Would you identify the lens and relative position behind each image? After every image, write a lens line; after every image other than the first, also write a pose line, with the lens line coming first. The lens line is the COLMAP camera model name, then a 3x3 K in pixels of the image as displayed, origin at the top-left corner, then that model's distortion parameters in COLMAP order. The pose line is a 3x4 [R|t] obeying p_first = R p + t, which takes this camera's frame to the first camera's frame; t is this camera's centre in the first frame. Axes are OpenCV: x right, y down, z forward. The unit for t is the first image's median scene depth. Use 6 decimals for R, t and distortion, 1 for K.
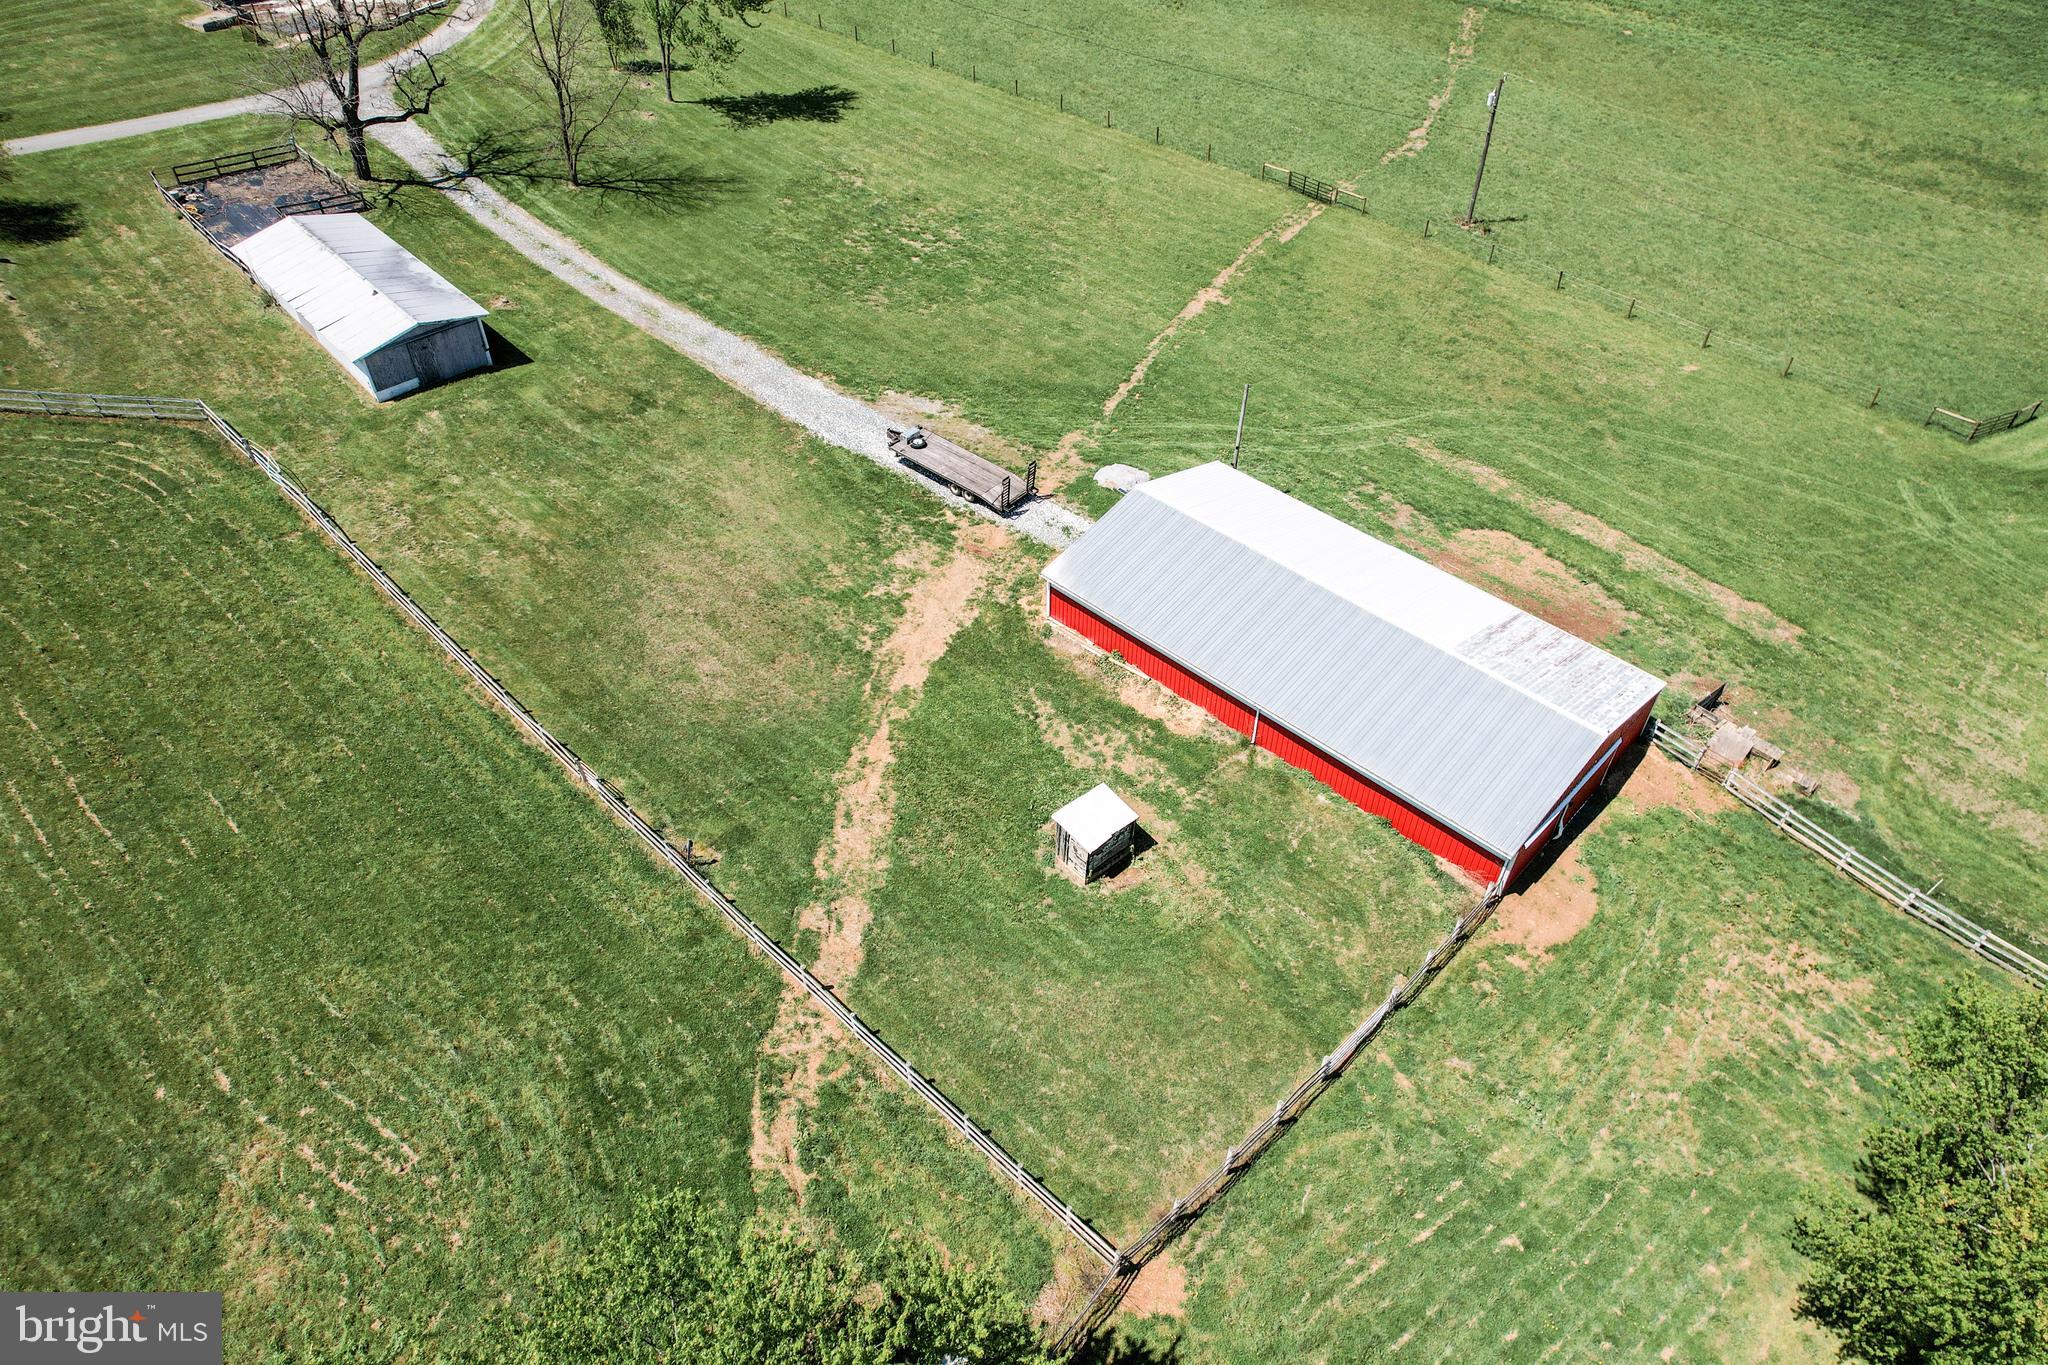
lens RADIAL K [[1333.8, 0, 1034.0], [0, 1333.8, 670.3], [0, 0, 1]] dist [-0.082247, 0.080792]
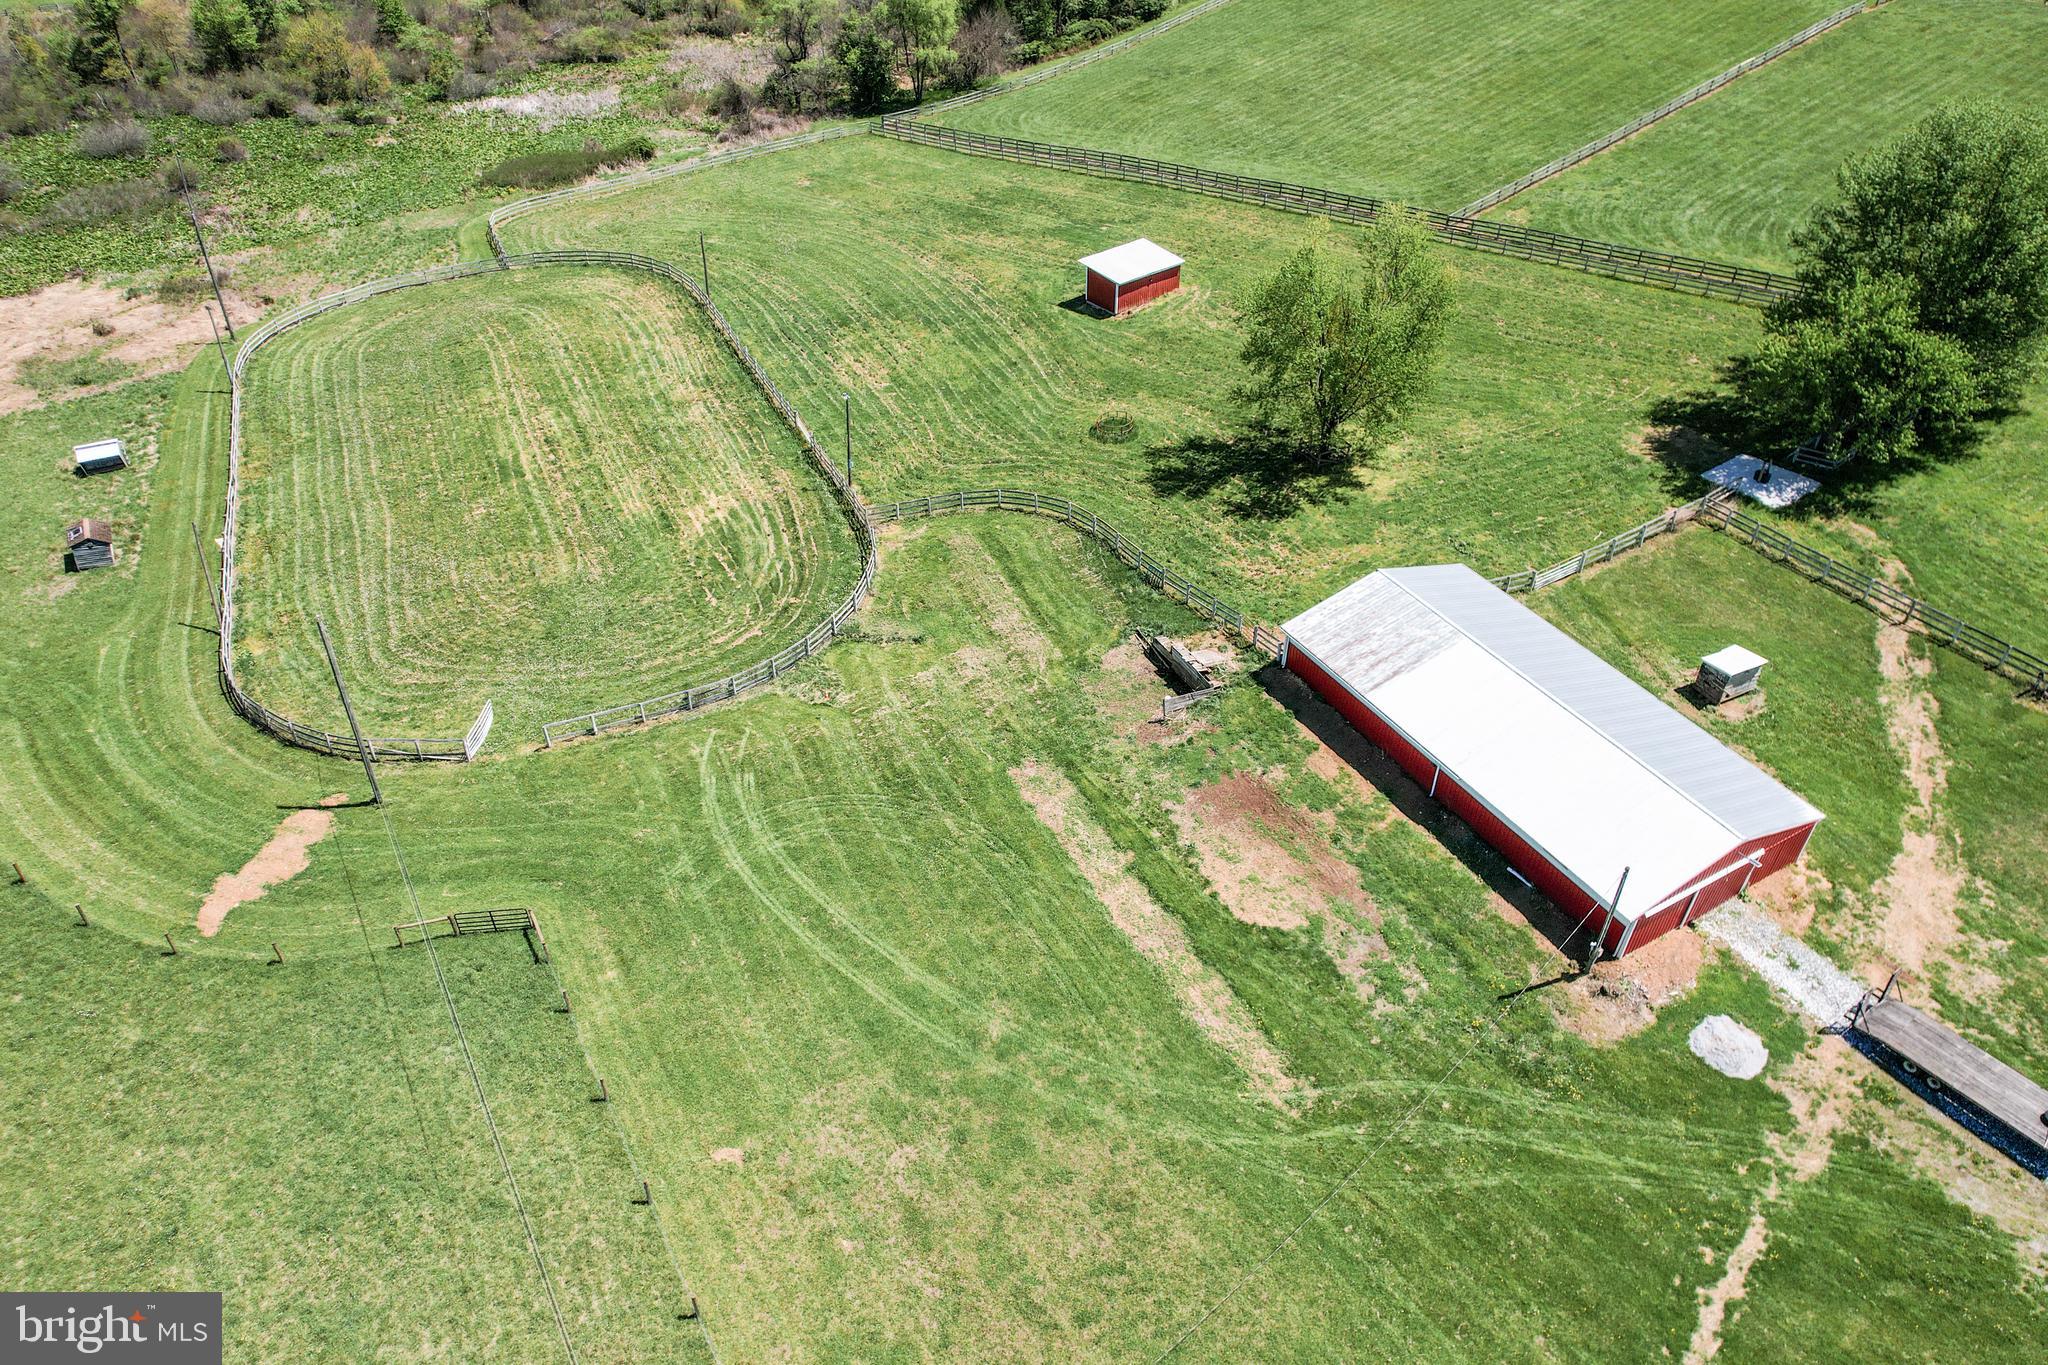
lens RADIAL K [[1347.8, 0, 1038.7], [0, 1347.8, 678.8], [0, 0, 1]] dist [-0.075497, 0.076686]
pose [[-0.958726, -0.183163, 0.217476, 0.322884], [0.182541, 0.189925, 0.964680, -1.002646], [-0.217997, 0.964562, -0.148652, 1.013336]]
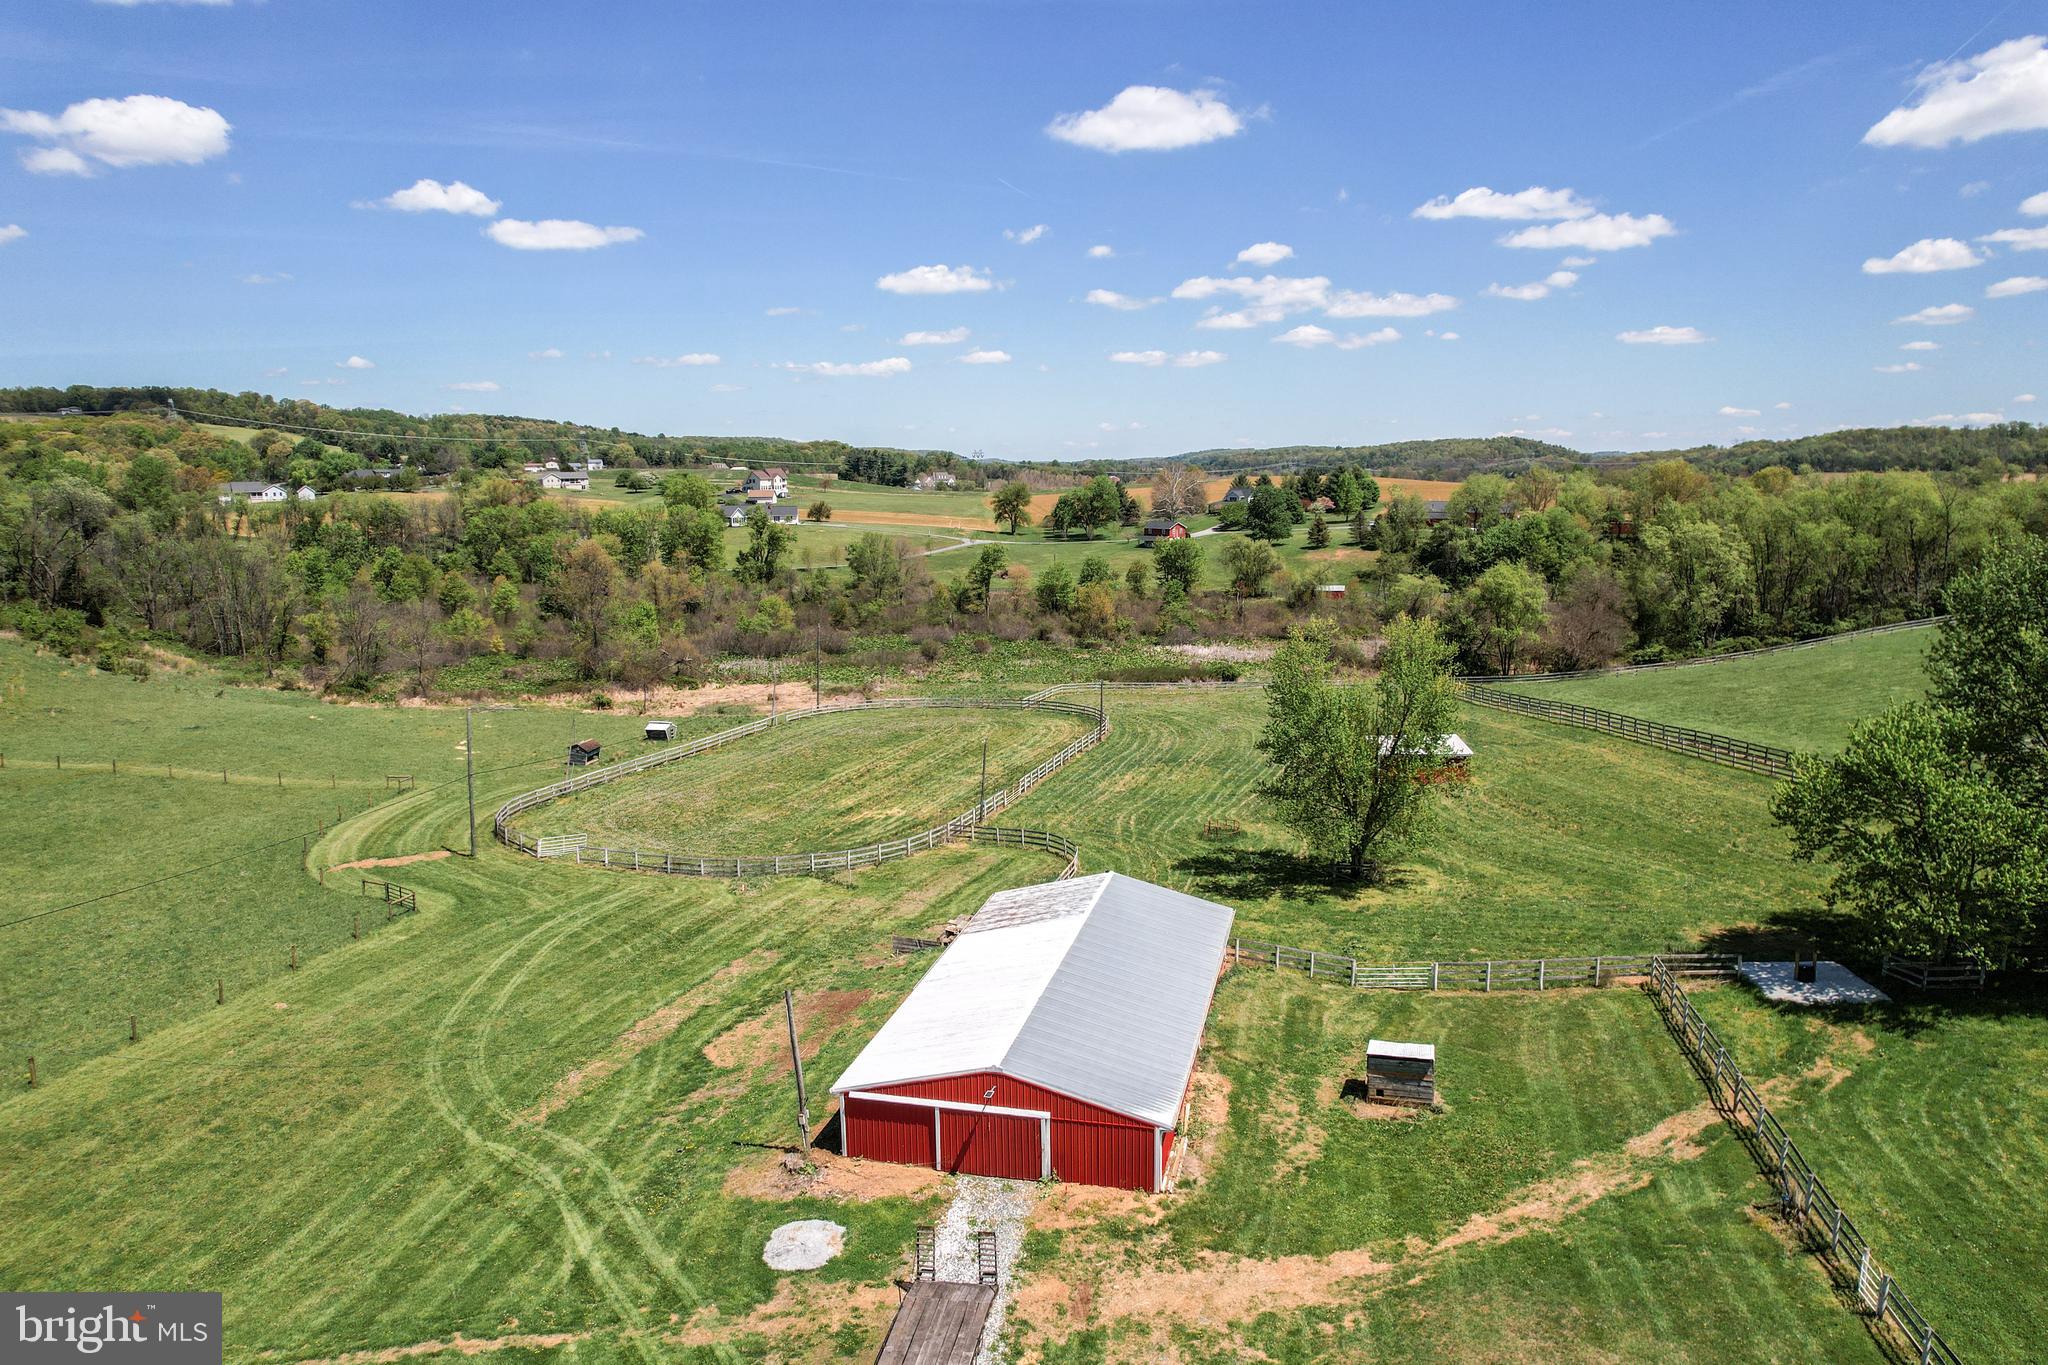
lens RADIAL K [[1333.8, 0, 1034.0], [0, 1333.8, 670.3], [0, 0, 1]] dist [-0.082247, 0.080792]
pose [[-0.507699, -0.128989, 0.851824, -0.497783], [0.586419, 0.672595, 0.451363, -0.557899], [-0.631153, 0.728682, -0.265834, 0.913624]]
